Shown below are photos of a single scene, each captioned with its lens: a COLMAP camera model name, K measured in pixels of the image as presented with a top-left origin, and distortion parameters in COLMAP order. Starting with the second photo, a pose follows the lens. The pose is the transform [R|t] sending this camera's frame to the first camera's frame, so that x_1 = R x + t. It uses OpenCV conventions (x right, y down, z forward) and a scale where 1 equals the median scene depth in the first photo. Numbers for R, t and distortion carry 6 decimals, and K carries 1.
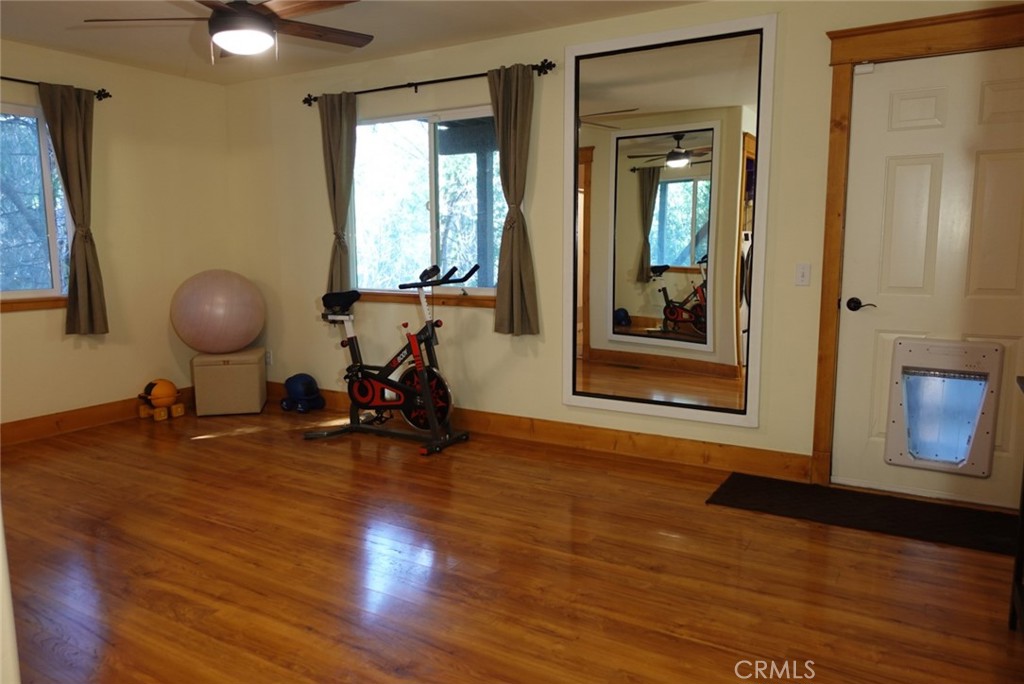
lens RADIAL K [[734.6, 0, 508.3], [0, 734.6, 335.5], [0, 0, 1]] dist [0.001161, -0.001334]
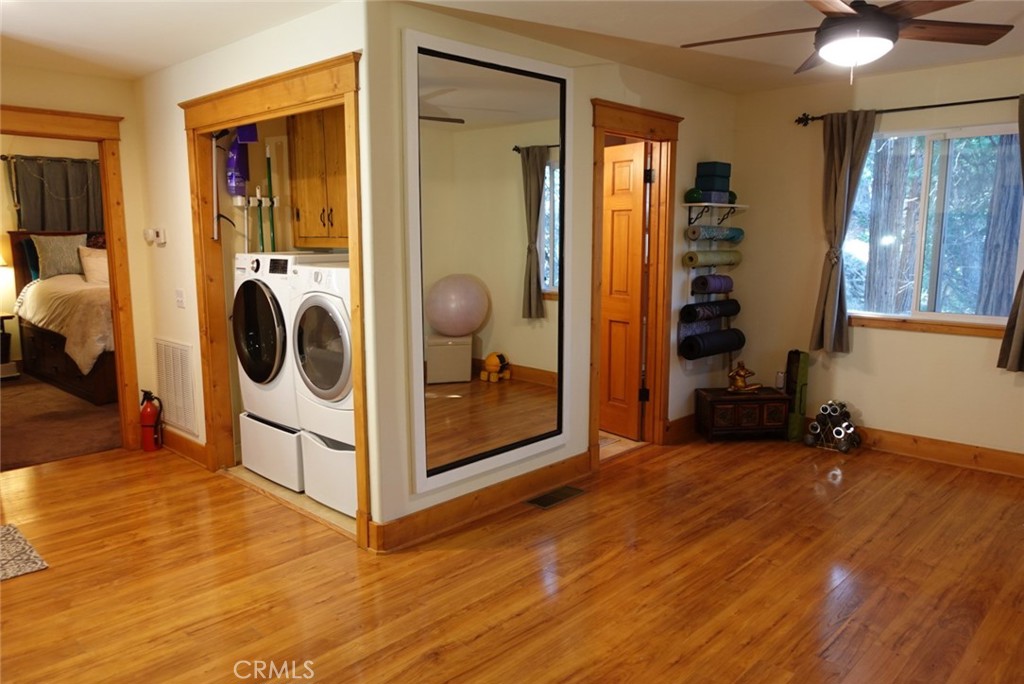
lens RADIAL K [[734.6, 0, 508.3], [0, 734.6, 335.5], [0, 0, 1]] dist [0.001161, -0.001334]
pose [[-0.231592, 0.138022, -0.962972, 0.635919], [-0.115895, 0.978920, 0.168180, -0.187947], [0.965885, 0.150553, -0.210713, 0.907422]]
